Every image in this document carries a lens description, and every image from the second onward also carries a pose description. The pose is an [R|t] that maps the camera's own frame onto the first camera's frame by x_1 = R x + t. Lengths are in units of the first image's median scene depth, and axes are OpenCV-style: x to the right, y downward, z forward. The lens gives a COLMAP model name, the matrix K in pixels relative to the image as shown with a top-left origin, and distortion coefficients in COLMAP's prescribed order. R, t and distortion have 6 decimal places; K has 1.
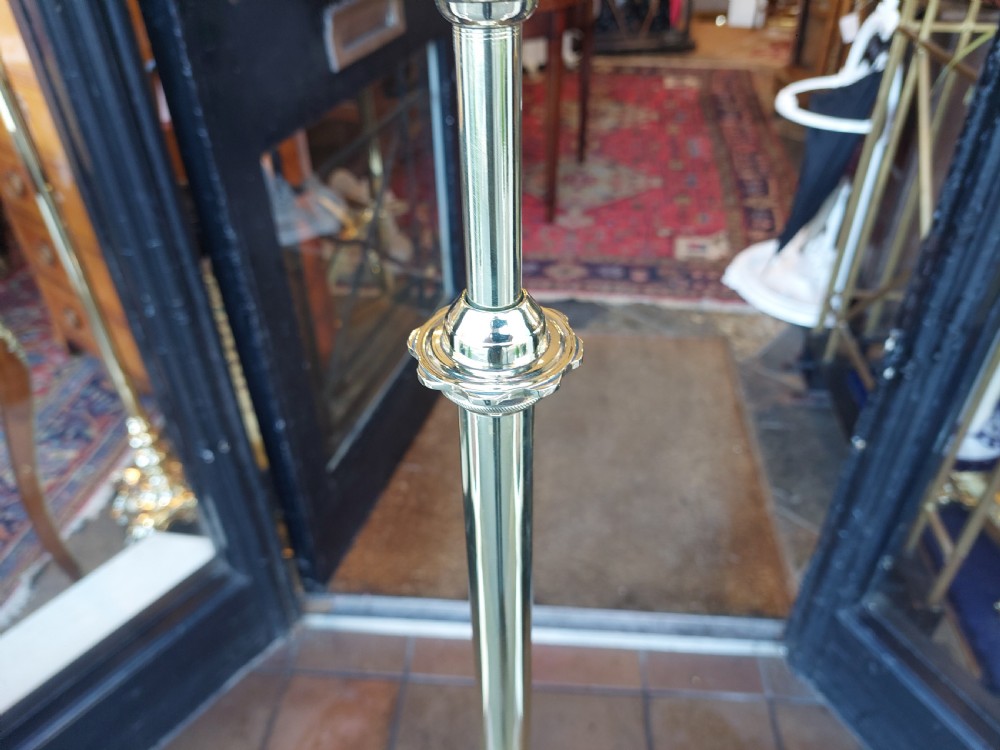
lens RADIAL K [[741.9, 0, 504.4], [0, 741.9, 360.7], [0, 0, 1]] dist [0.029621, -0.036558]
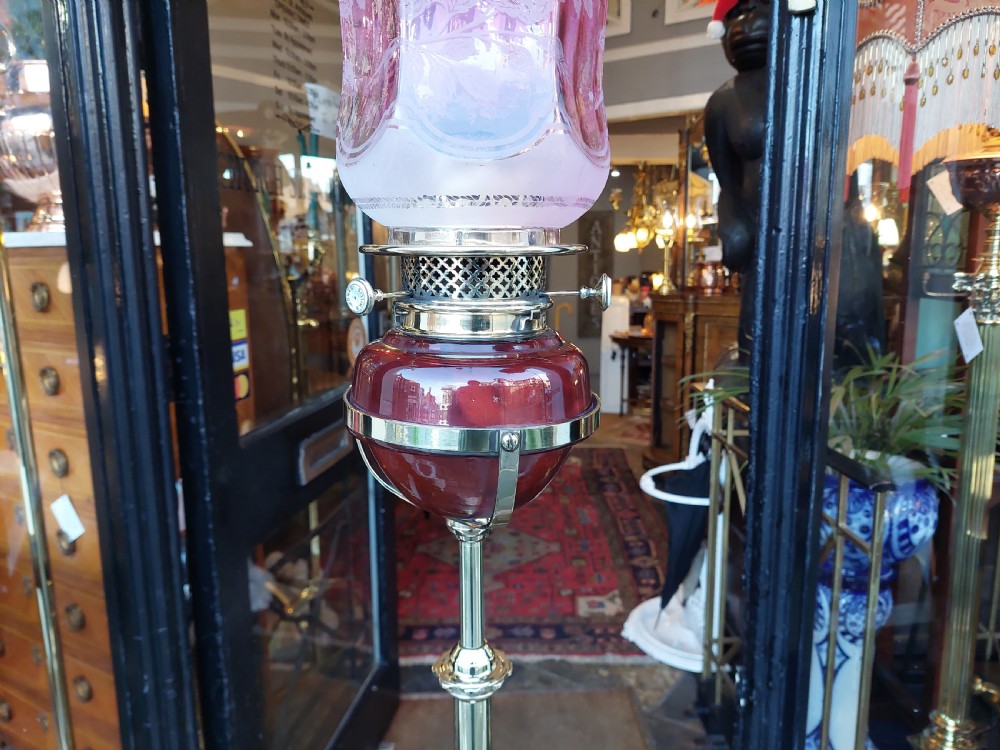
lens RADIAL K [[741.9, 0, 491.8], [0, 741.9, 365.0], [0, 0, 1]] dist [0.029621, -0.036558]
pose [[0.993258, -0.017779, 0.114552, -0.024887], [0.067724, 0.890995, -0.448934, 0.022749], [-0.094084, 0.453665, 0.886192, -0.177039]]
